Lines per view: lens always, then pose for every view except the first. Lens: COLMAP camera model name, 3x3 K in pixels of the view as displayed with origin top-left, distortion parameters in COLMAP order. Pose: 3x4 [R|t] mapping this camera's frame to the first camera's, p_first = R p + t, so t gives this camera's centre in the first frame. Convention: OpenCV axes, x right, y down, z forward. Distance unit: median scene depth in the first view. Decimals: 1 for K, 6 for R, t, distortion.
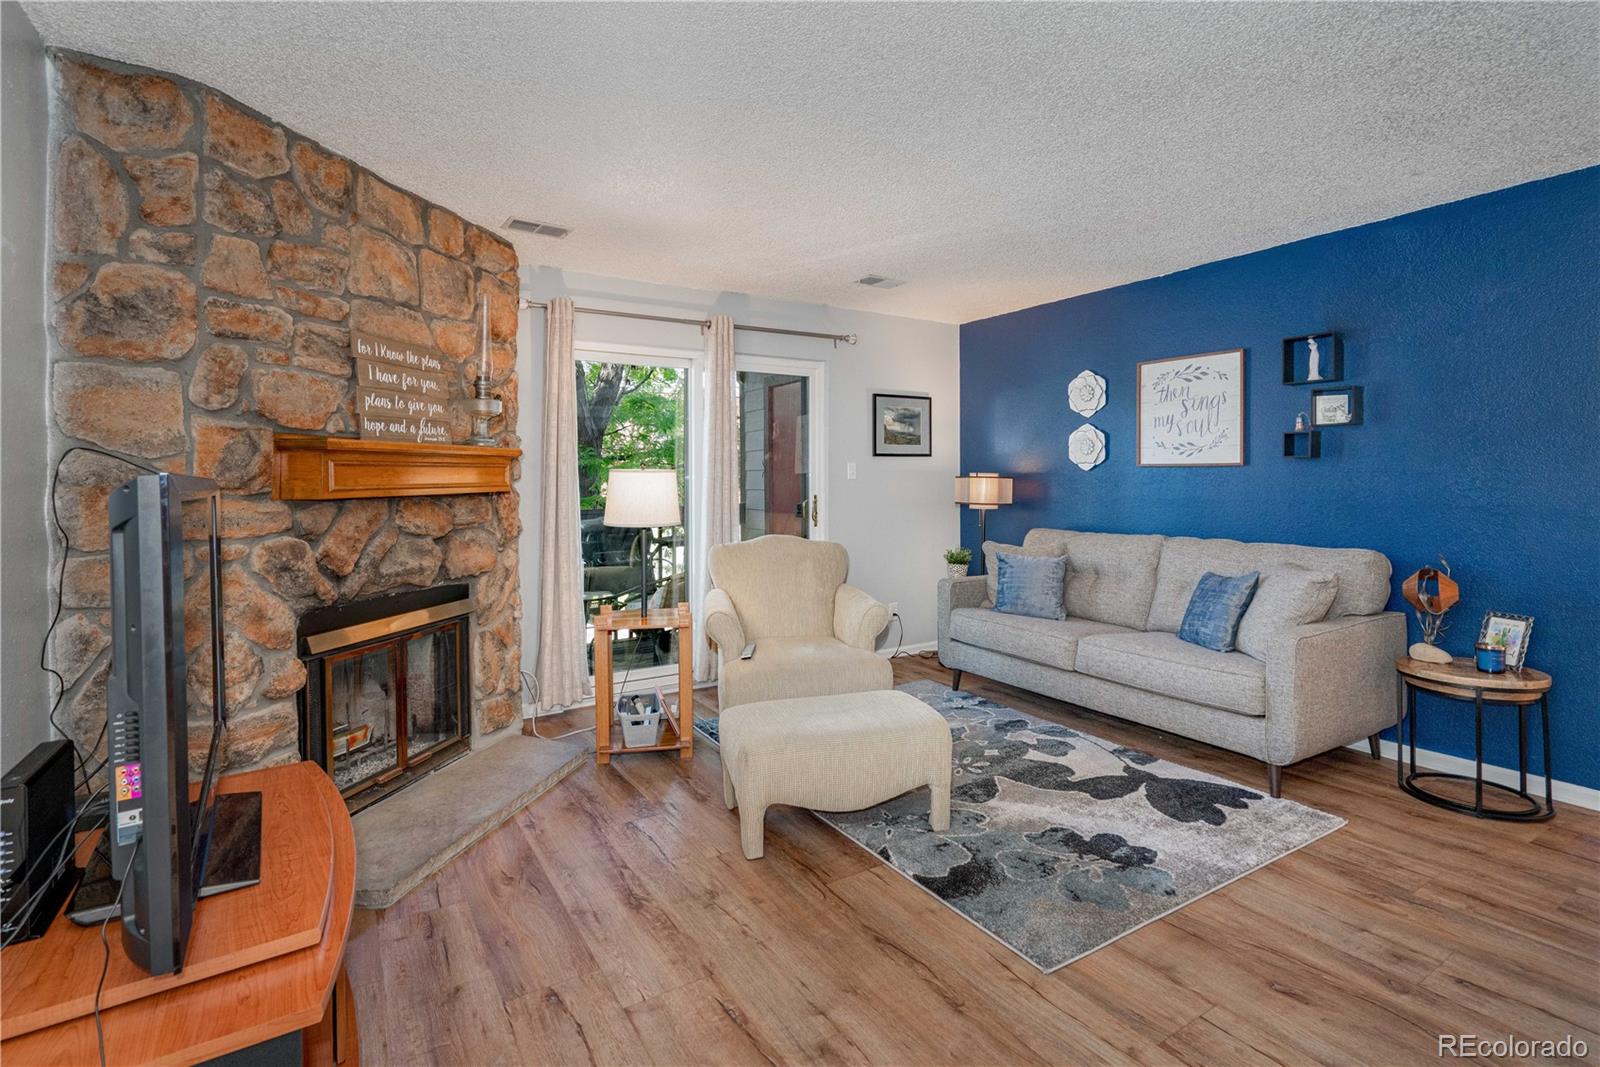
lens RADIAL K [[760.8, 0, 798.7], [0, 760.8, 482.7], [0, 0, 1]] dist [-0.003397, -0.000296]
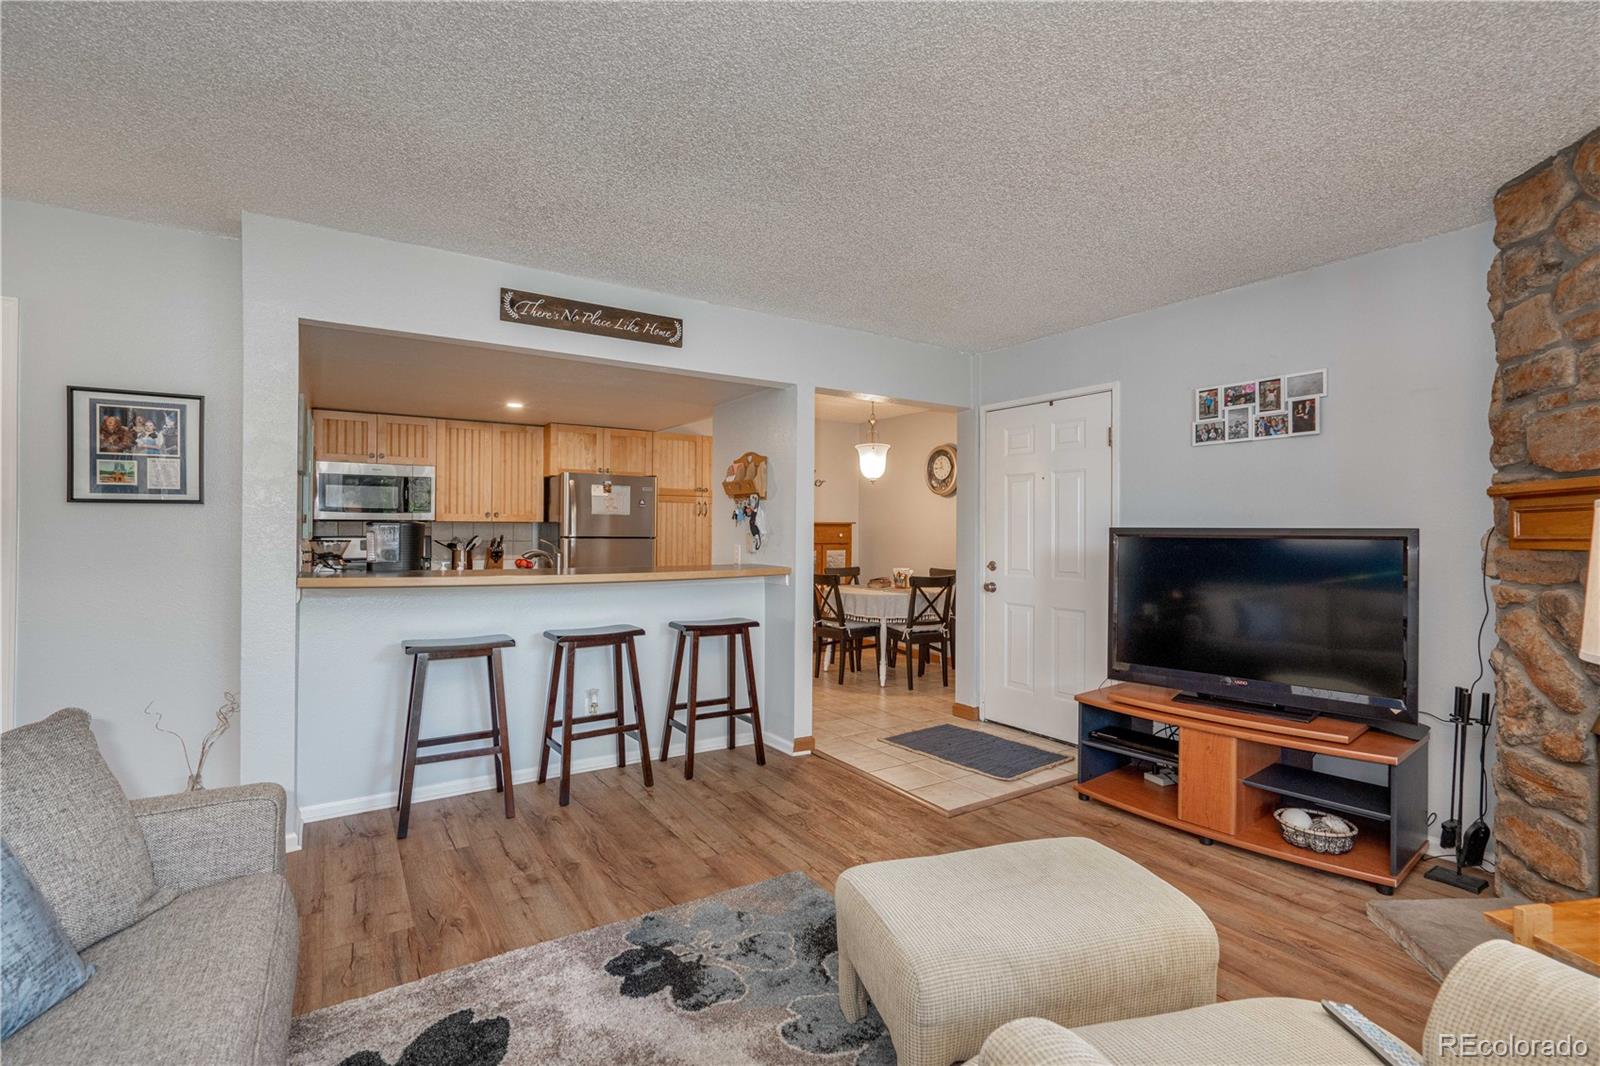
lens RADIAL K [[724.0, 0, 802.0], [0, 724.0, 533.9], [0, 0, 1]] dist [-0.001787, 0.000219]
pose [[-0.999861, 0.002409, -0.016506, 0.195719], [0.002276, 0.999965, 0.008095, -0.004656], [0.016525, 0.008056, -0.999831, 1.353038]]
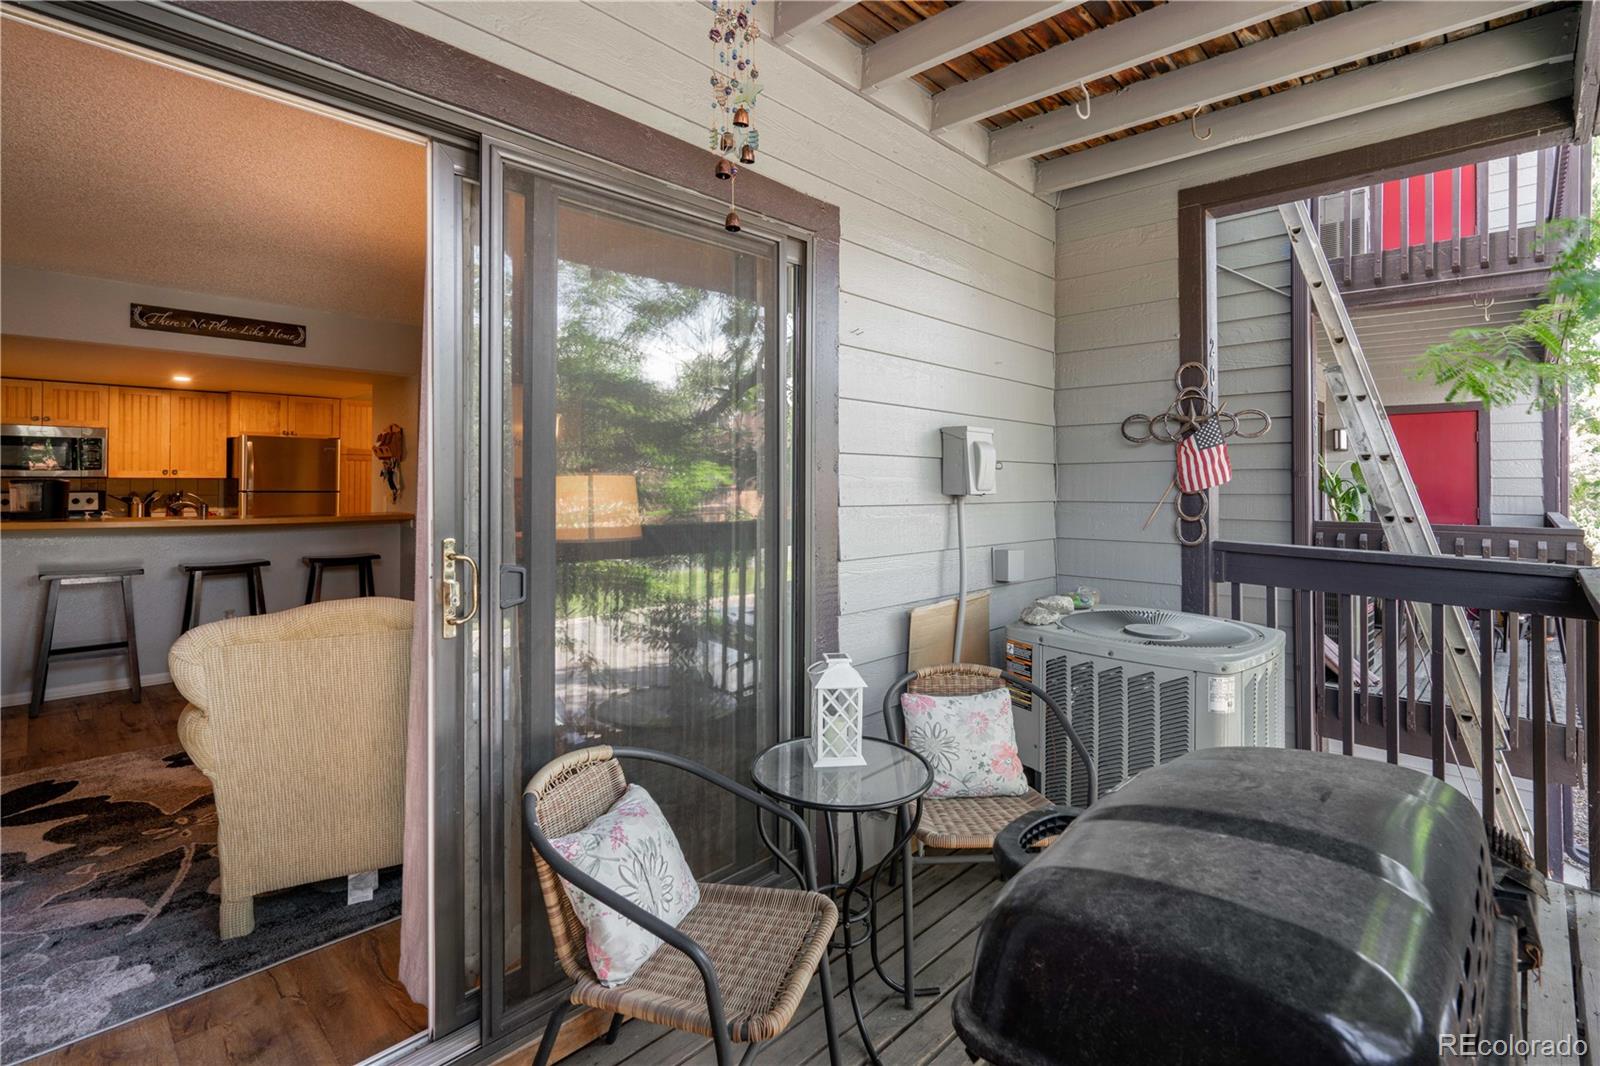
lens RADIAL K [[741.1, 0, 806.8], [0, 741.1, 477.9], [0, 0, 1]] dist [0.001577, 0.000521]
pose [[-0.970937, 0.002000, -0.239326, -0.249488], [0.003143, 0.999985, -0.004393, -0.007944], [0.239314, -0.005018, -0.970929, 1.917130]]
